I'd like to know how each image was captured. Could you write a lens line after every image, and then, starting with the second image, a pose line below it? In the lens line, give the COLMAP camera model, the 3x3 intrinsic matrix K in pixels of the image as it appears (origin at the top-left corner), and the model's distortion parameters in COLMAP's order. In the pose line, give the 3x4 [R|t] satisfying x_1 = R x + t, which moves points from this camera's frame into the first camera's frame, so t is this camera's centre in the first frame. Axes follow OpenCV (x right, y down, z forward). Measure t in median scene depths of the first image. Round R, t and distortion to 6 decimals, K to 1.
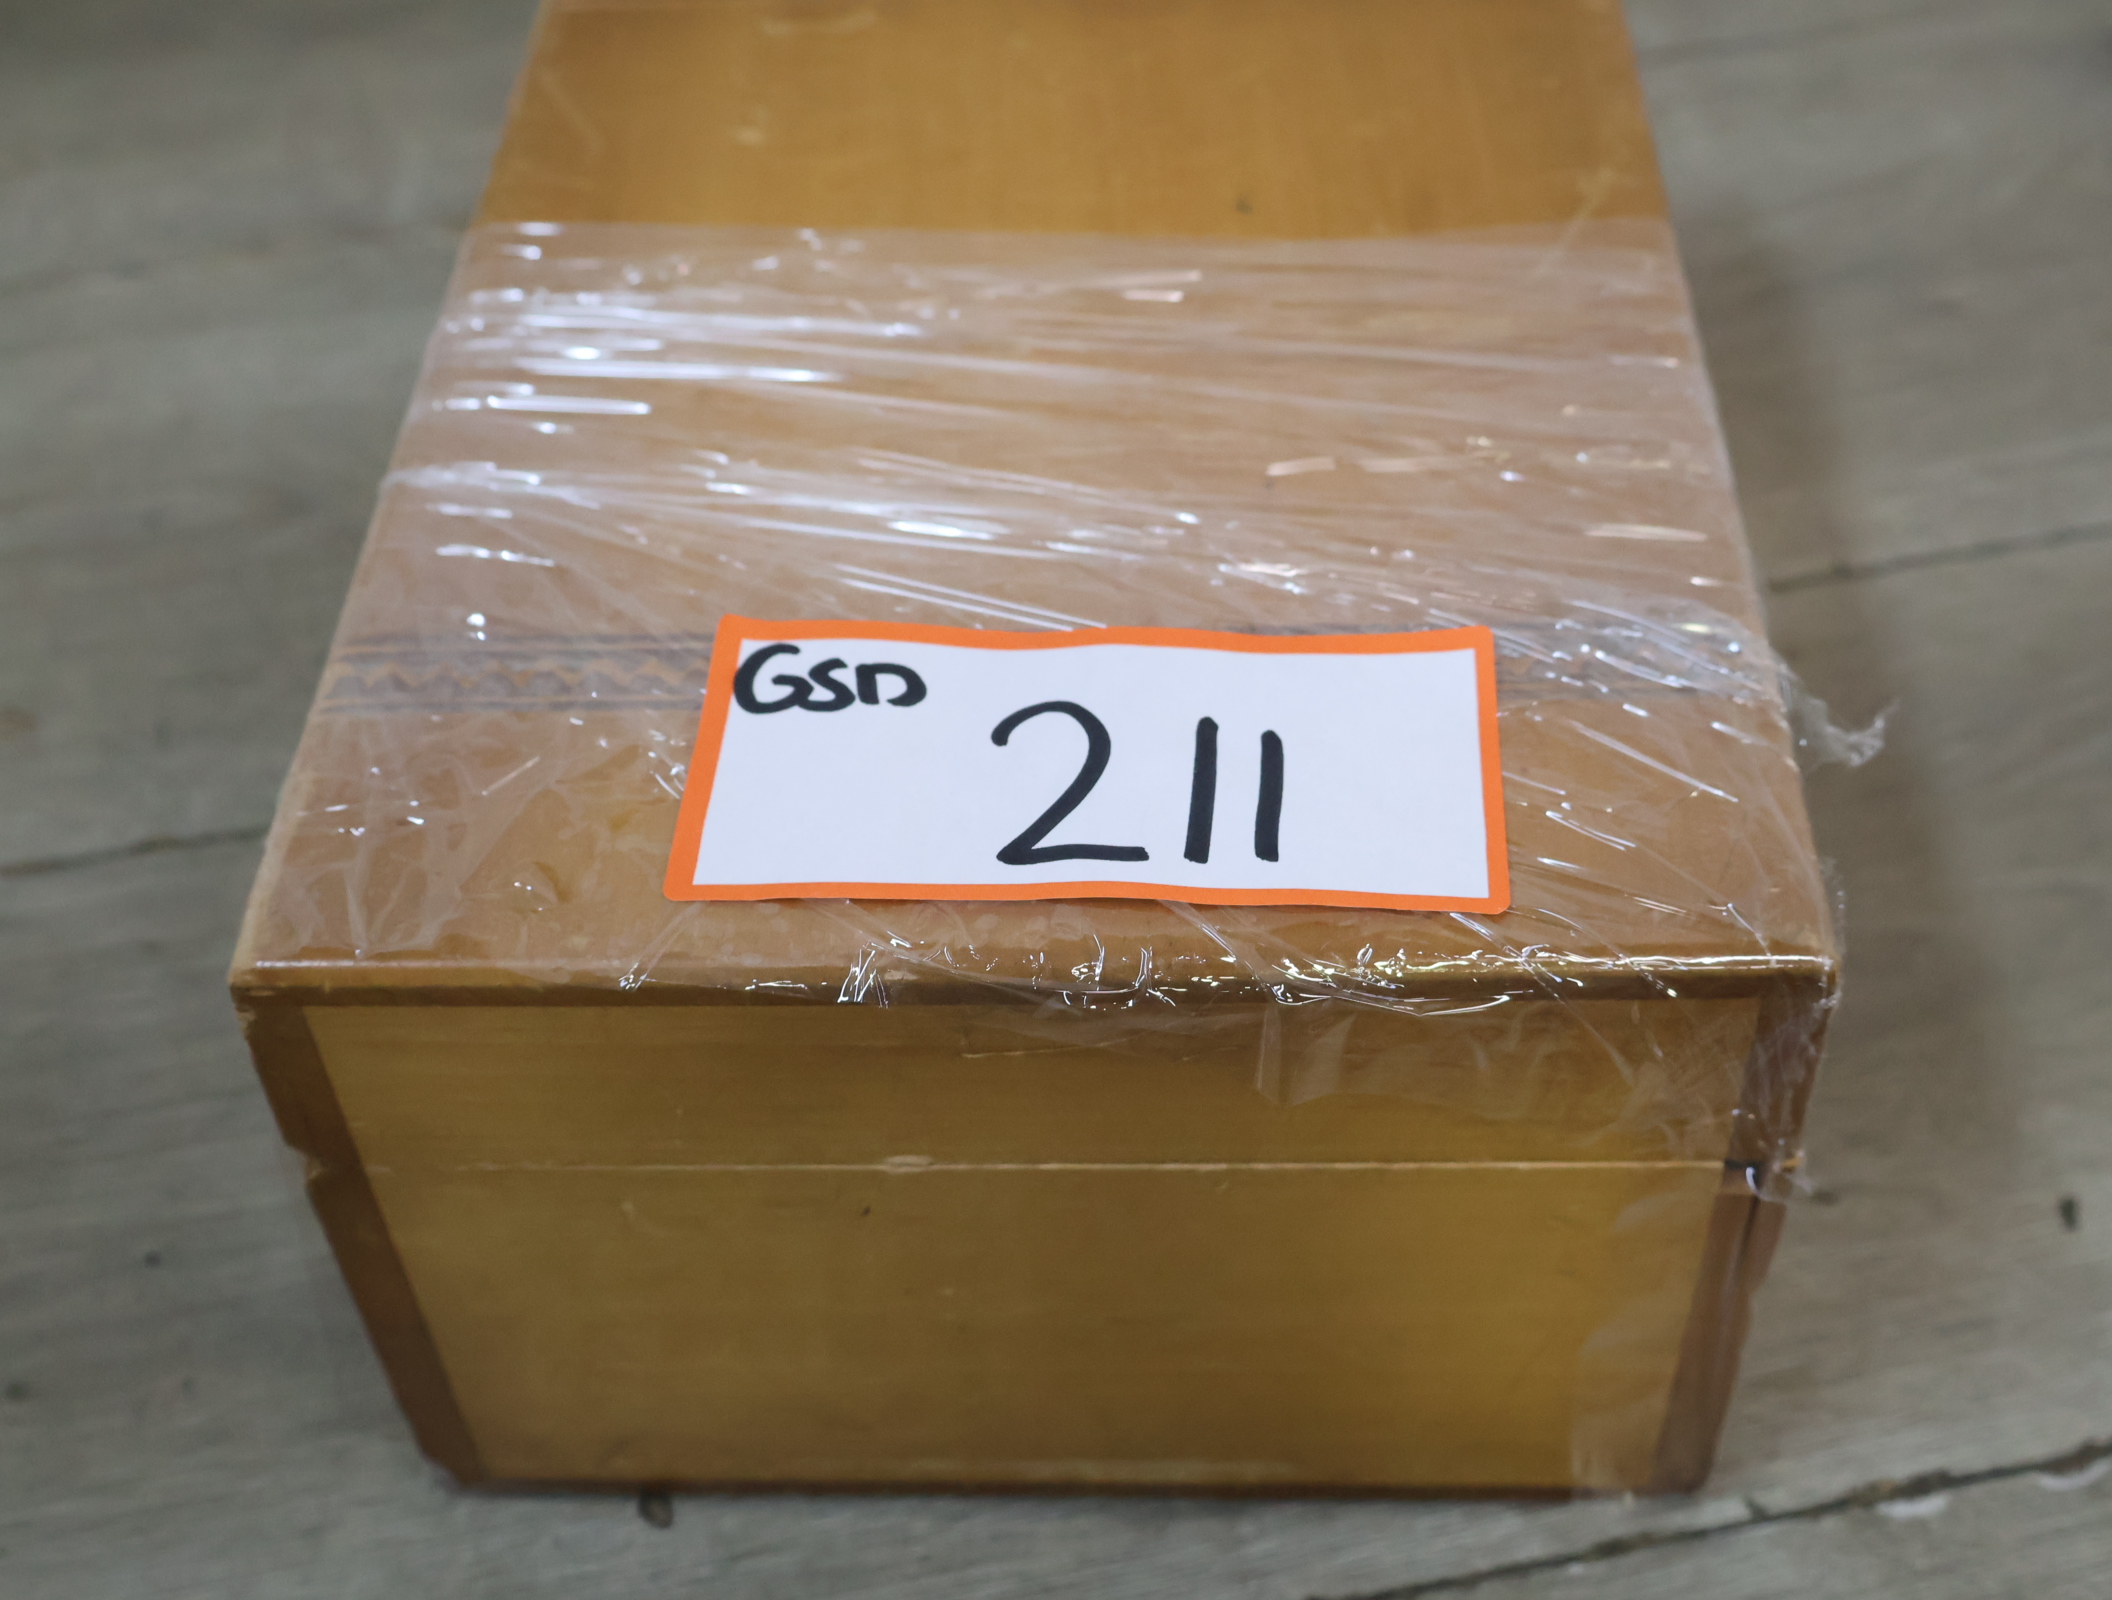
lens RADIAL K [[2615.4, 0, 1050.0], [0, 2615.4, 828.5], [0, 0, 1]] dist [0.021396, -0.024903]
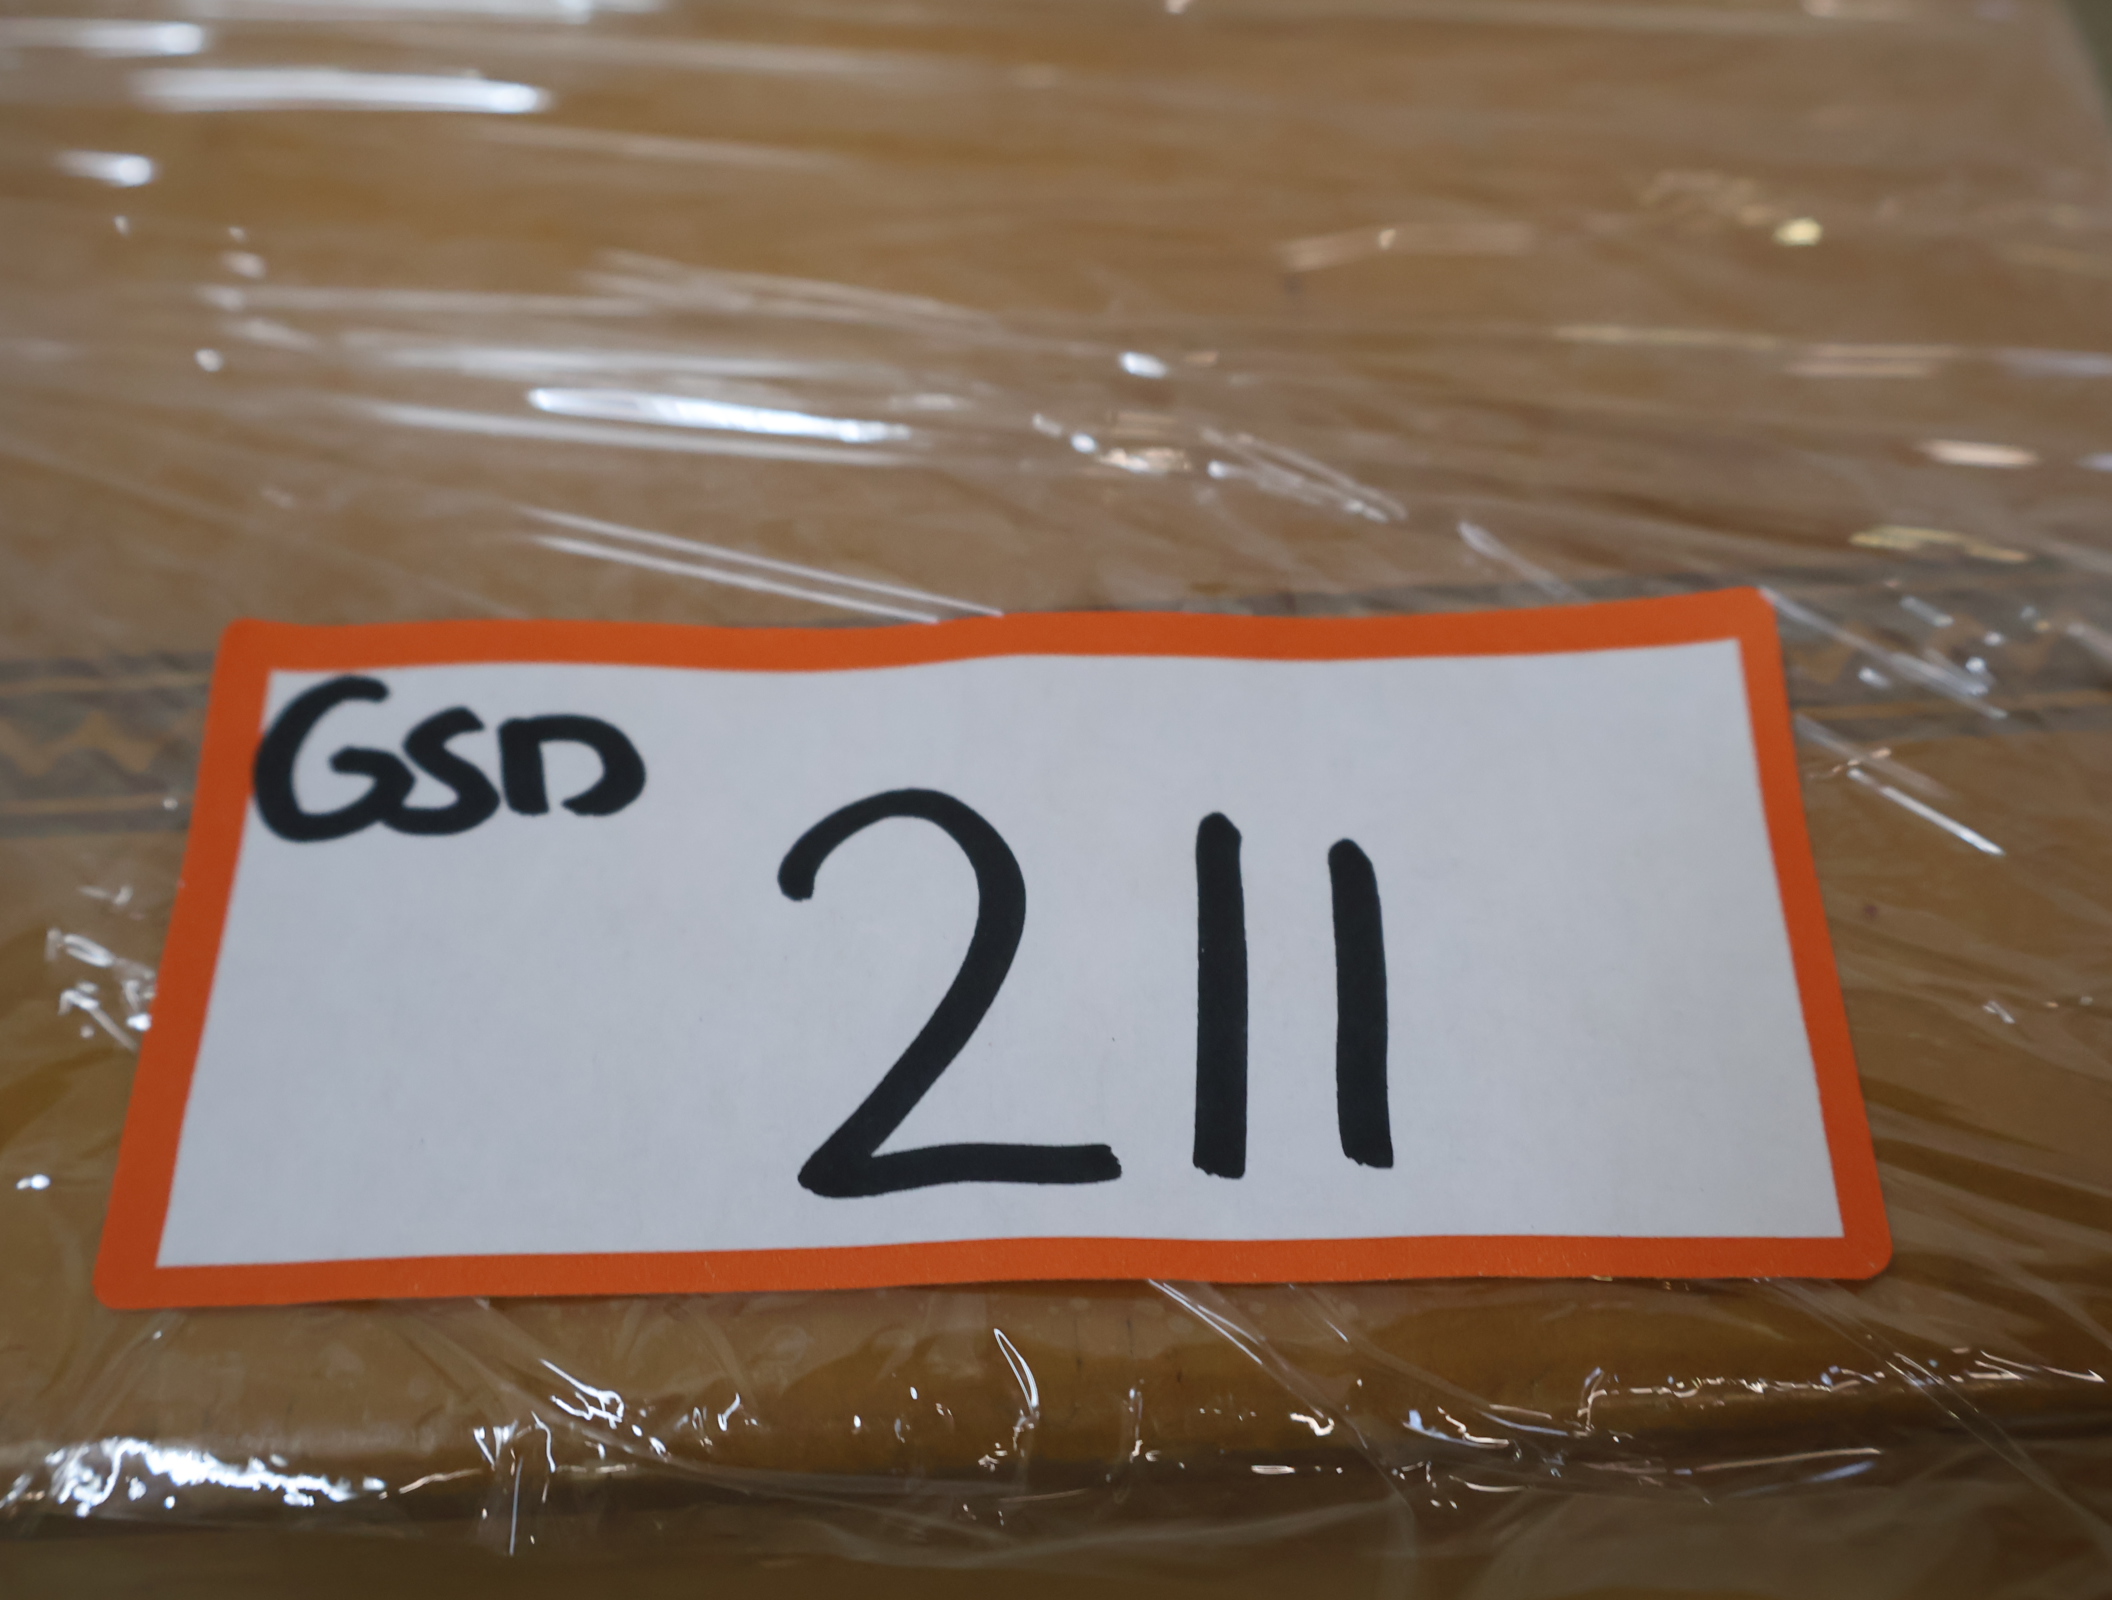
lens RADIAL K [[2615.4, 0, 1050.0], [0, 2615.4, 828.5], [0, 0, 1]] dist [0.021396, -0.024903]
pose [[0.997625, -0.051878, 0.045313, 0.006284], [0.044392, 0.987240, 0.152926, -0.115011], [-0.052668, -0.150551, 0.987198, 0.506861]]
